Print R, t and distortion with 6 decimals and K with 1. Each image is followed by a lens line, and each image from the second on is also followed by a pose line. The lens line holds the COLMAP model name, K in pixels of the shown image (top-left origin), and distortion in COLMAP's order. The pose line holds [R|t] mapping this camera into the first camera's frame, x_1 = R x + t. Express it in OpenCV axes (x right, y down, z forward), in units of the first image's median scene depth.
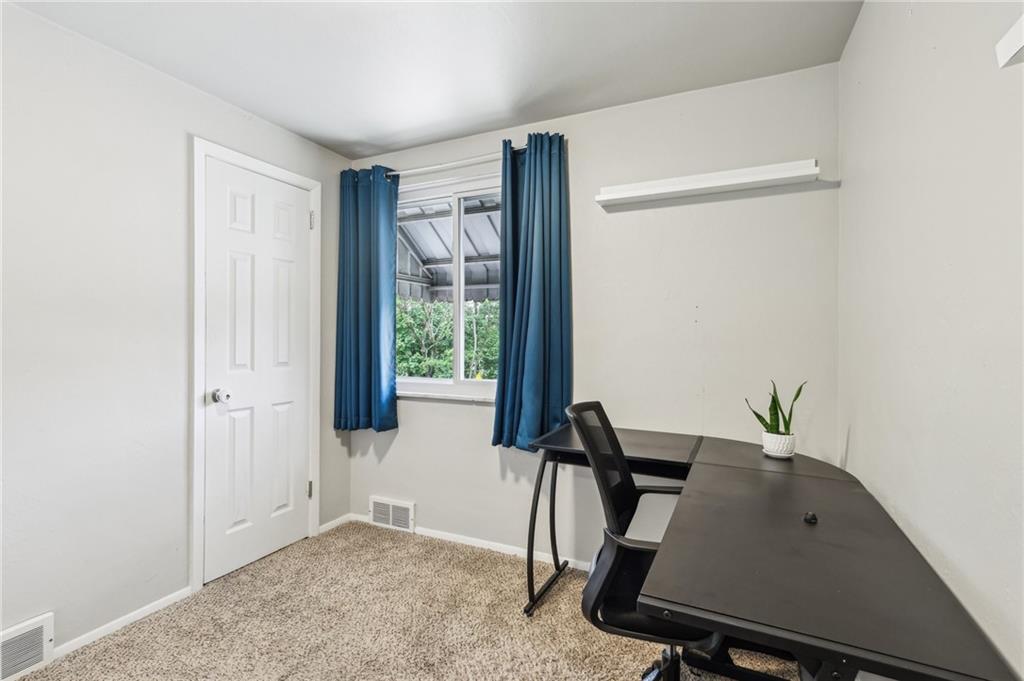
lens RADIAL K [[481.7, 0, 496.6], [0, 481.7, 340.2], [0, 0, 1]] dist [-0.000591, -0.001096]
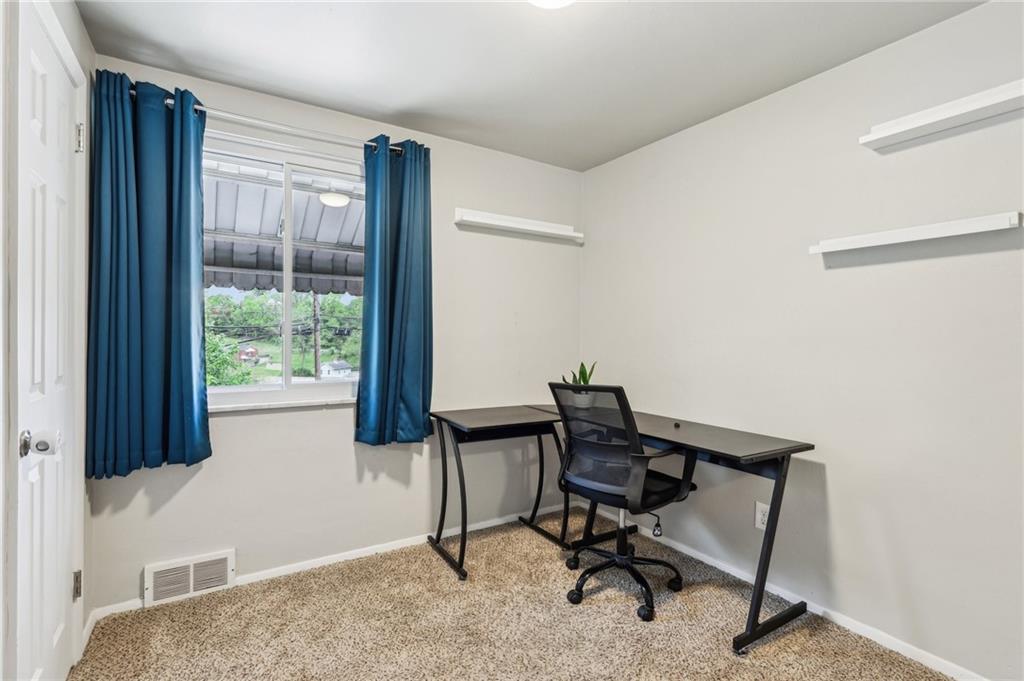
lens RADIAL K [[481.5, 0, 514.9], [0, 481.5, 336.8], [0, 0, 1]] dist [-0.021515, -0.000107]
pose [[0.514966, -0.001545, 0.857209, -0.593634], [-0.001368, 0.999996, 0.002625, -0.002598], [-0.857210, -0.002524, 0.514961, 0.224718]]
